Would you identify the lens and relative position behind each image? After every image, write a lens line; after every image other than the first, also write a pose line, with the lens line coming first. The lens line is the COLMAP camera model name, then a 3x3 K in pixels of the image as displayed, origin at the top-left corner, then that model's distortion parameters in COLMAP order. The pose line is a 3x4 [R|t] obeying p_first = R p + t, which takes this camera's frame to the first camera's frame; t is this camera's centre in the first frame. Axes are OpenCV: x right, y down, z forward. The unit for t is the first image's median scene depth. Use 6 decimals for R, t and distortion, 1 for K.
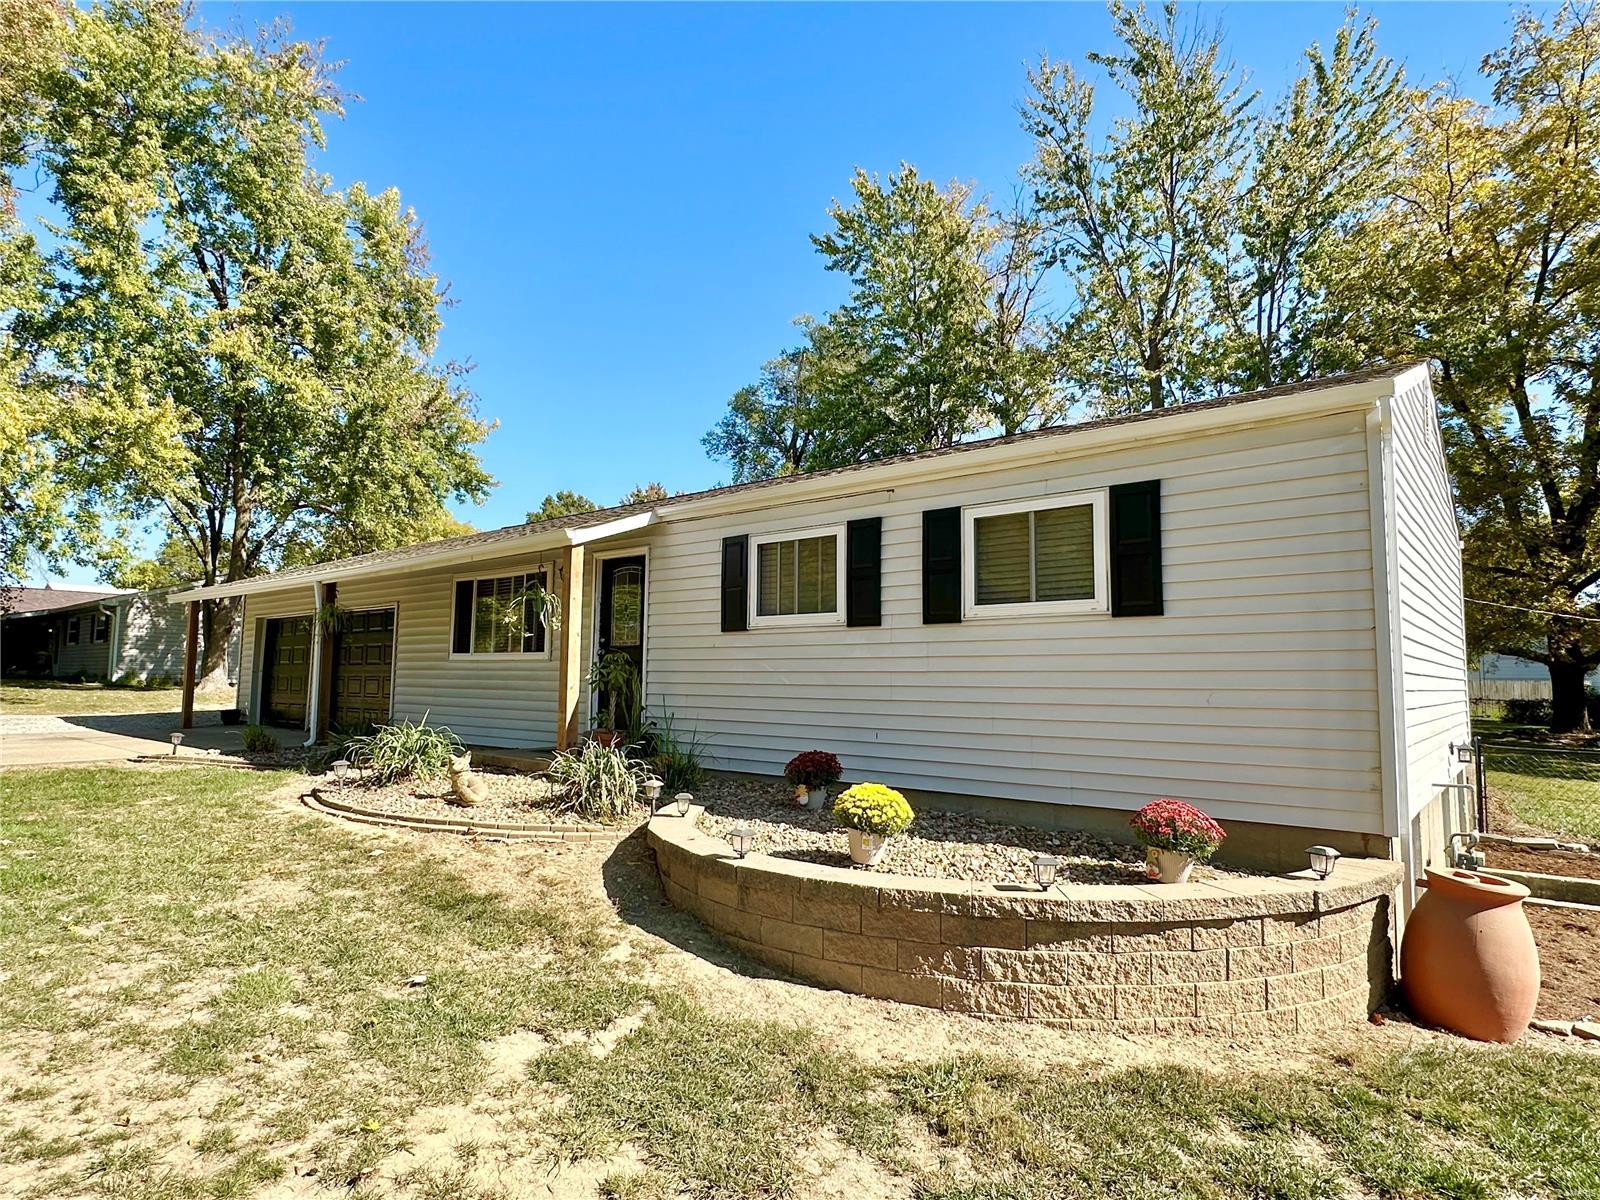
lens RADIAL K [[887.9, 0, 797.2], [0, 887.9, 600.4], [0, 0, 1]] dist [-0.001289, -0.000298]
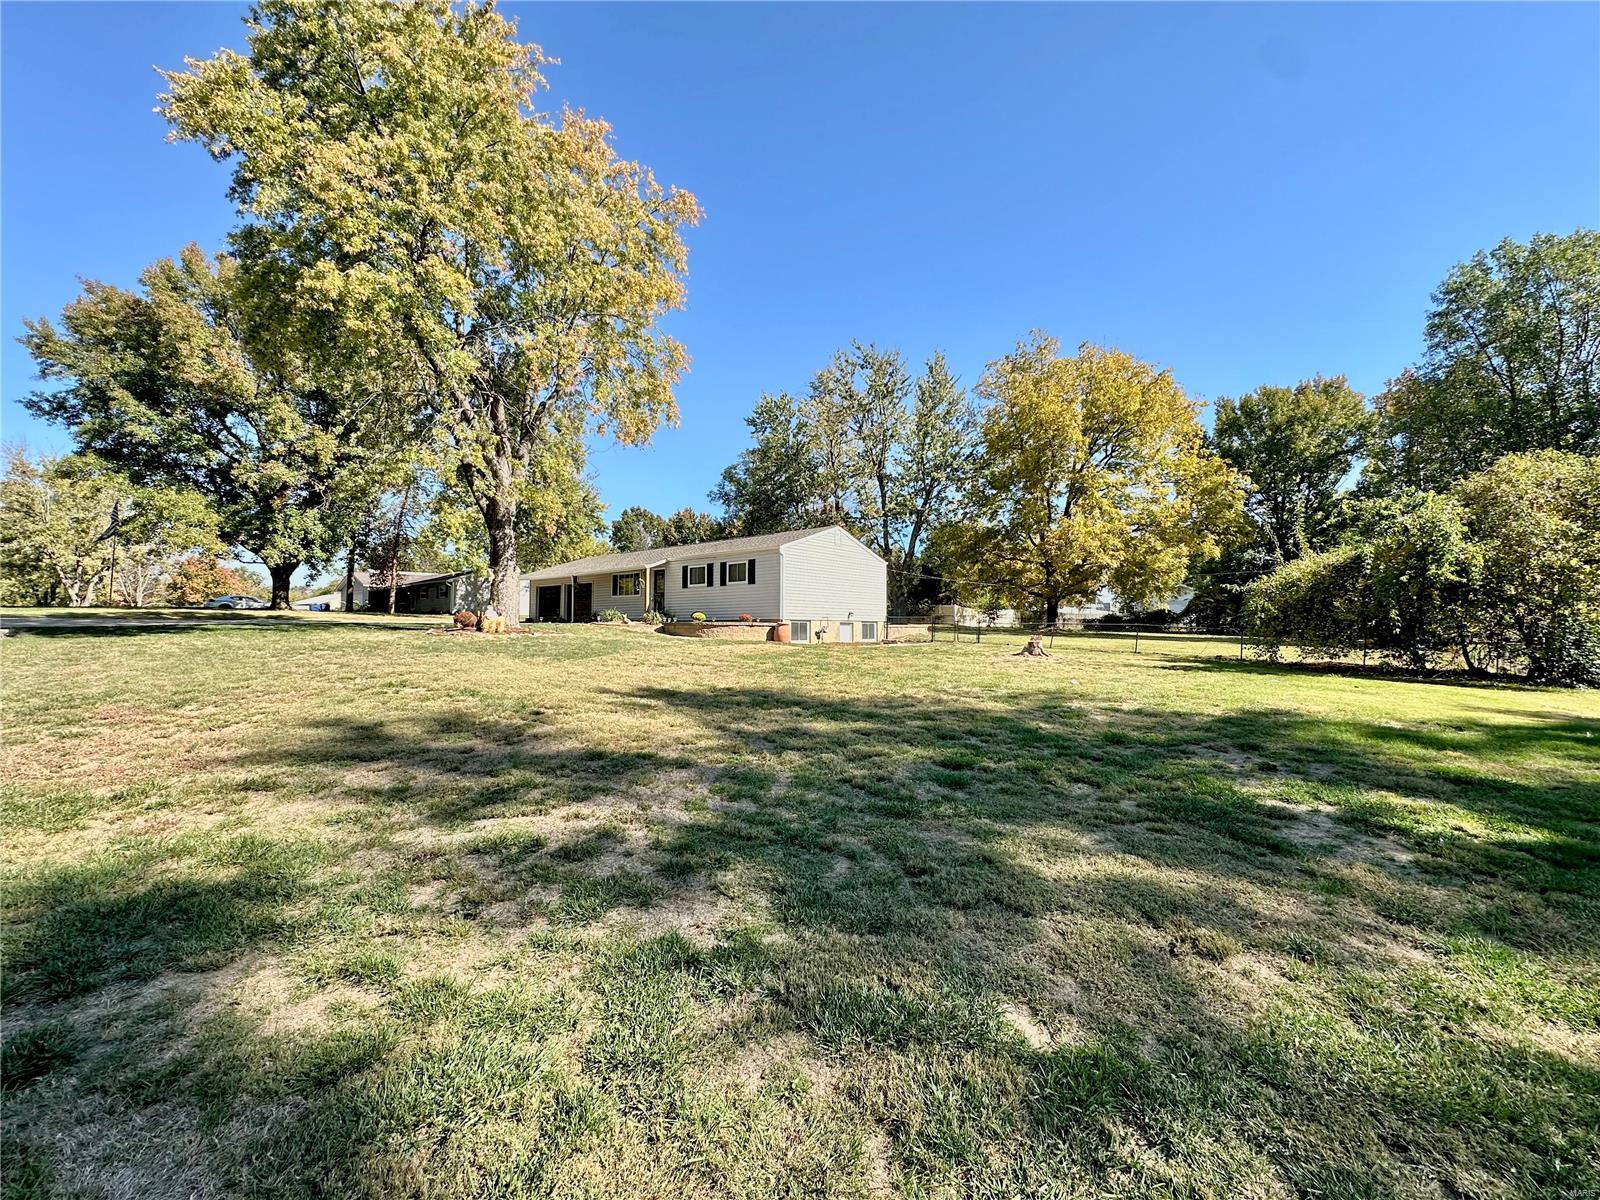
lens RADIAL K [[635.6, 0, 800.4], [0, 635.6, 597.5], [0, 0, 1]] dist [0.000114, 0.000131]
pose [[0.999961, -0.008691, -0.001293, 0.350881], [0.008737, 0.999105, 0.041388, -0.030210], [0.000932, -0.041398, 0.999142, -1.481648]]
